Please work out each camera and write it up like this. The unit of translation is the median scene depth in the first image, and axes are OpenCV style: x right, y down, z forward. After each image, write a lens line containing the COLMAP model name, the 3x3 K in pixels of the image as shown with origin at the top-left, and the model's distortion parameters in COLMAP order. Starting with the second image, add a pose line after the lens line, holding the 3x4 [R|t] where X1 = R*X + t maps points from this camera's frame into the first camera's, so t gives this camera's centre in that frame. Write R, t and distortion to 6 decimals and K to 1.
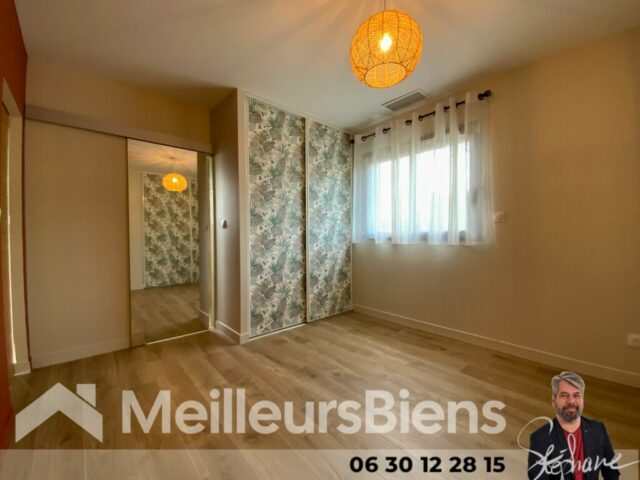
lens RADIAL K [[259.3, 0, 322.1], [0, 259.3, 241.6], [0, 0, 1]] dist [0.011235, -0.013712]
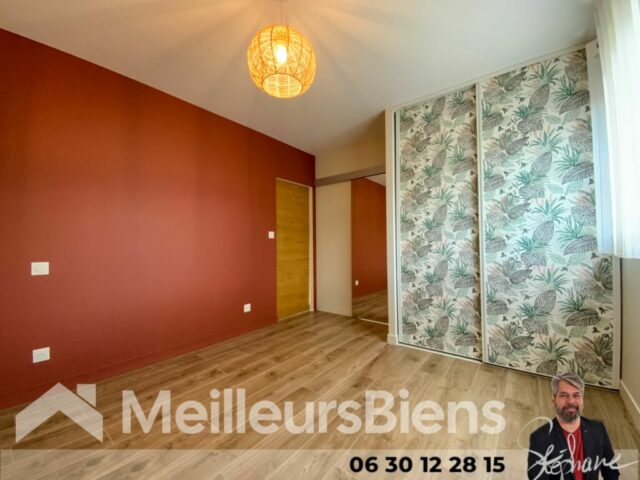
lens RADIAL K [[259.3, 0, 322.1], [0, 259.3, 241.6], [0, 0, 1]] dist [0.011235, -0.013712]
pose [[0.188808, -0.015424, -0.981893, 0.597631], [-0.013593, 0.999740, -0.018318, -0.001106], [0.981920, 0.016806, 0.188549, 0.450507]]
